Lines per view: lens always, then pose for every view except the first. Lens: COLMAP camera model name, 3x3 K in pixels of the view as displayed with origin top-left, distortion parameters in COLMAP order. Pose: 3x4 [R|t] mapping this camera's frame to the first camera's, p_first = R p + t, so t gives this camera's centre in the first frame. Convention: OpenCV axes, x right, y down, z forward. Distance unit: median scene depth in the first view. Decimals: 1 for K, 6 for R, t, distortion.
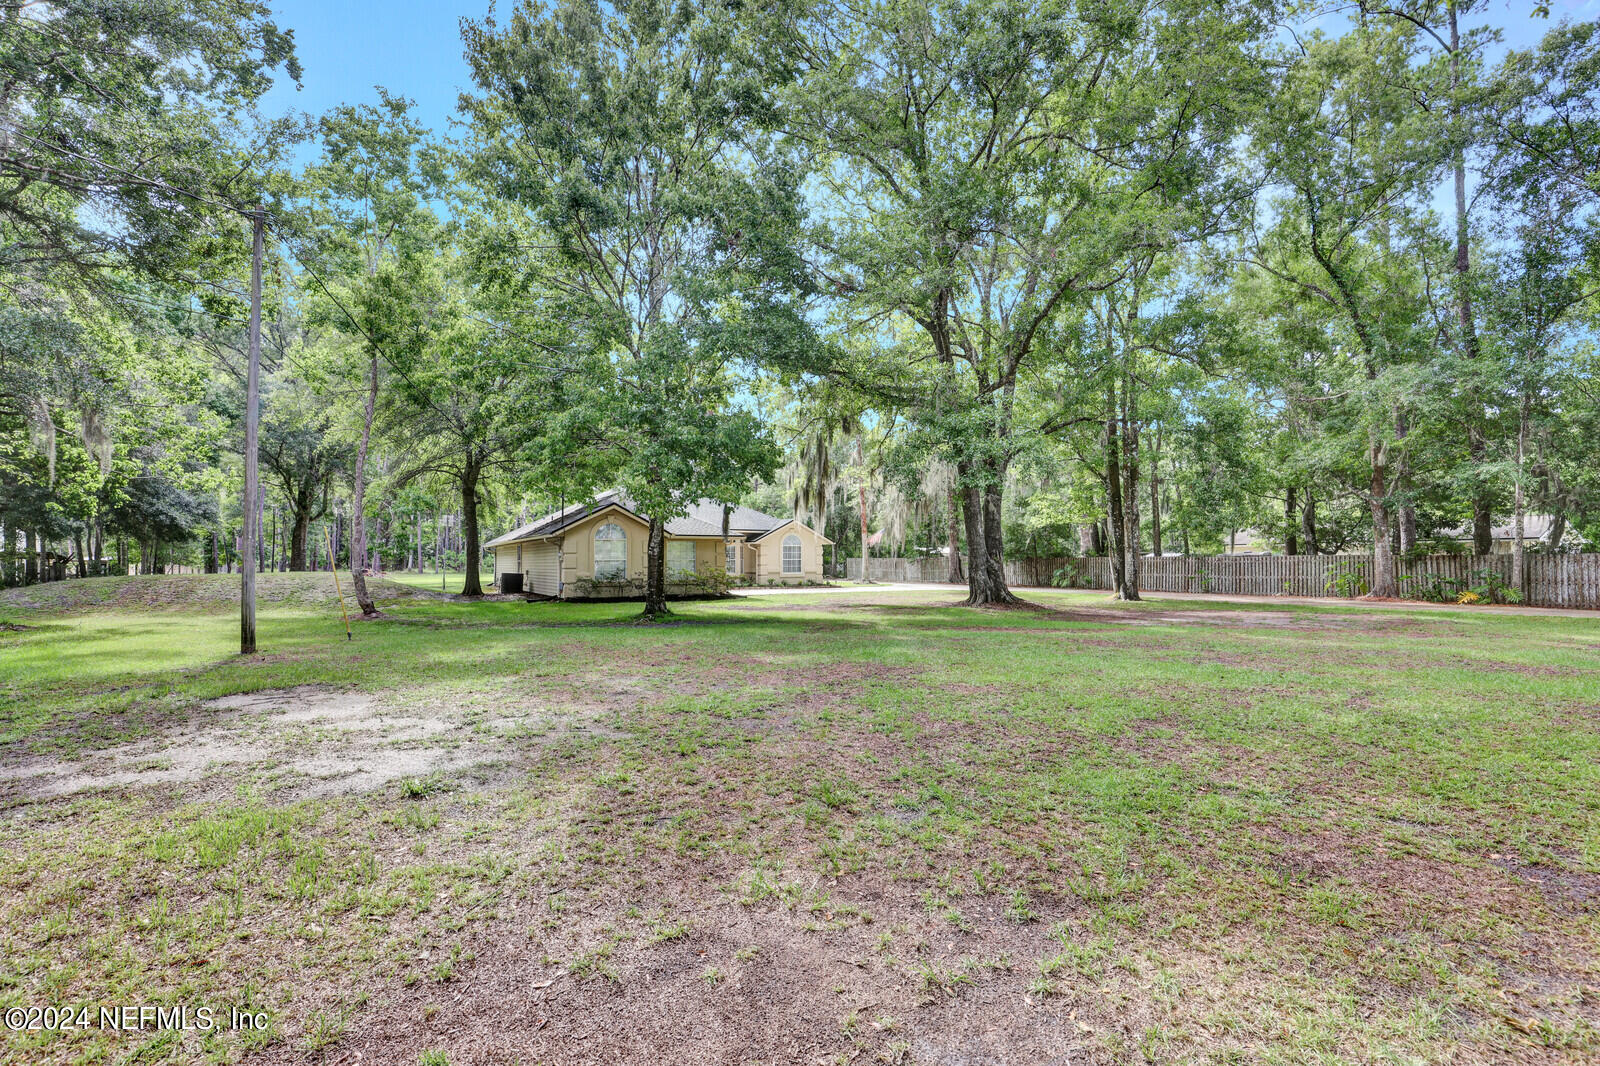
lens RADIAL K [[749.2, 0, 800.0], [0, 749.2, 533.0], [0, 0, 1]] dist [-0.049781, 0.007622]
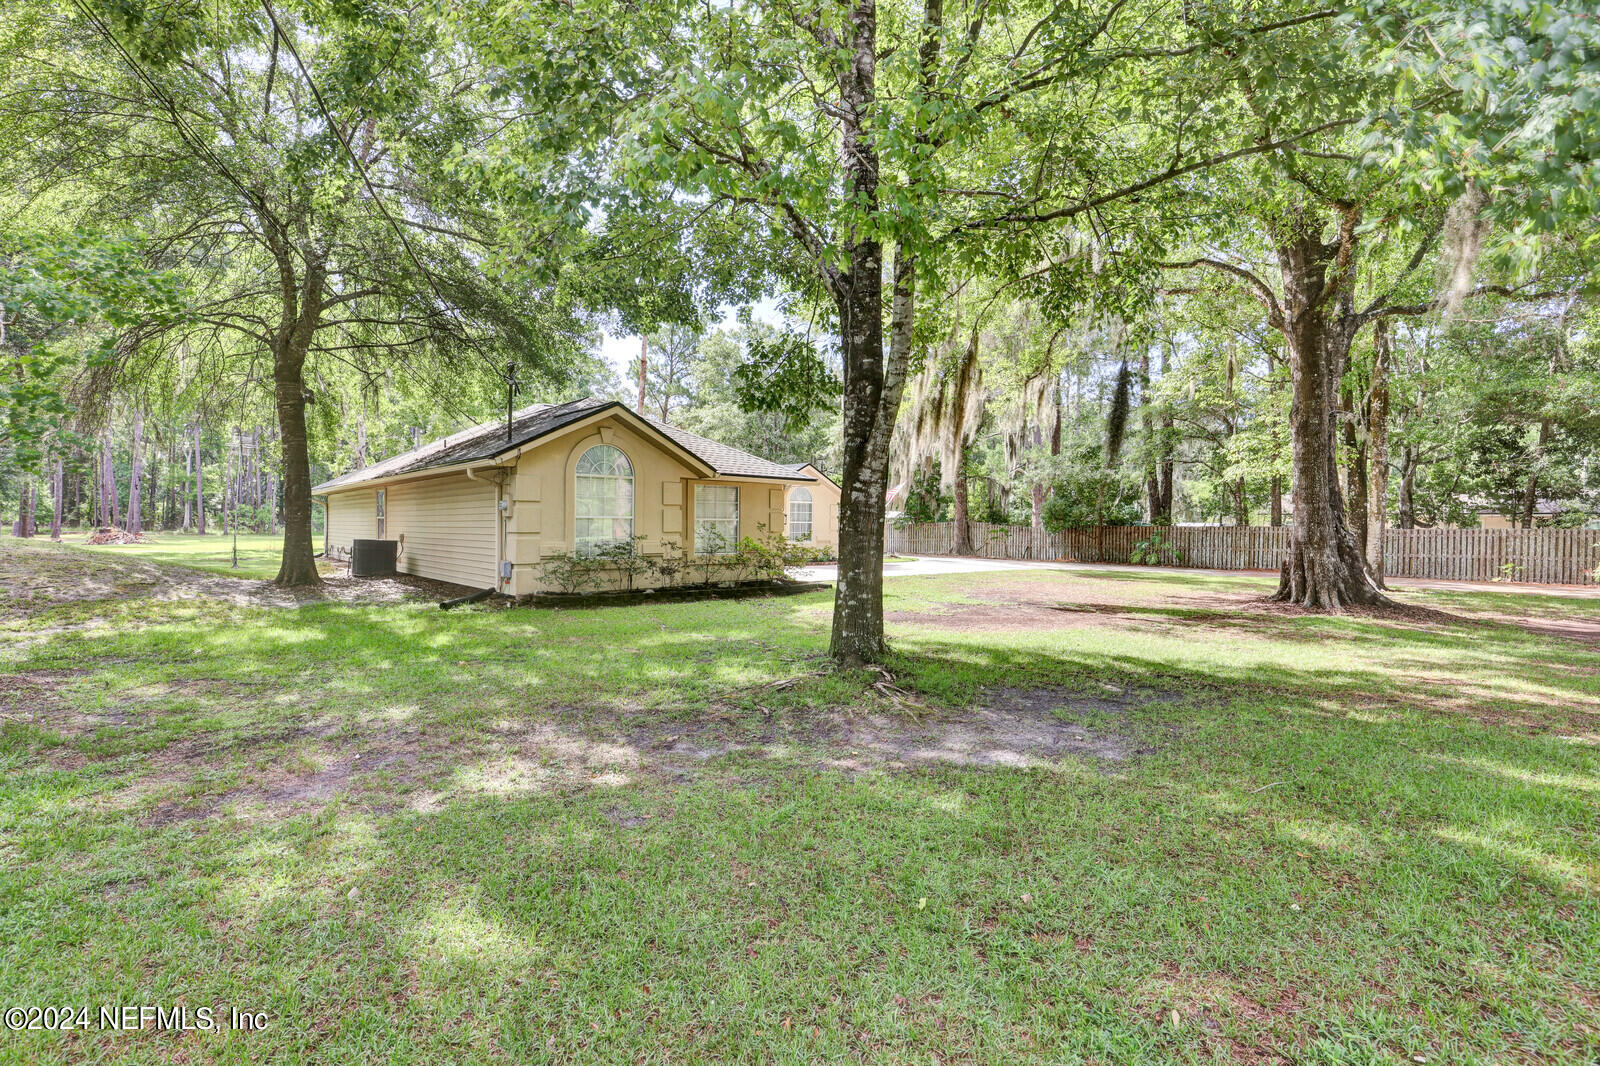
lens RADIAL K [[749.2, 0, 800.0], [0, 749.2, 533.0], [0, 0, 1]] dist [-0.049781, 0.007622]
pose [[0.977784, 0.013628, 0.209173, -0.215682], [-0.023319, 0.998762, 0.043937, 0.020181], [-0.208316, -0.047839, 0.976891, 0.449597]]
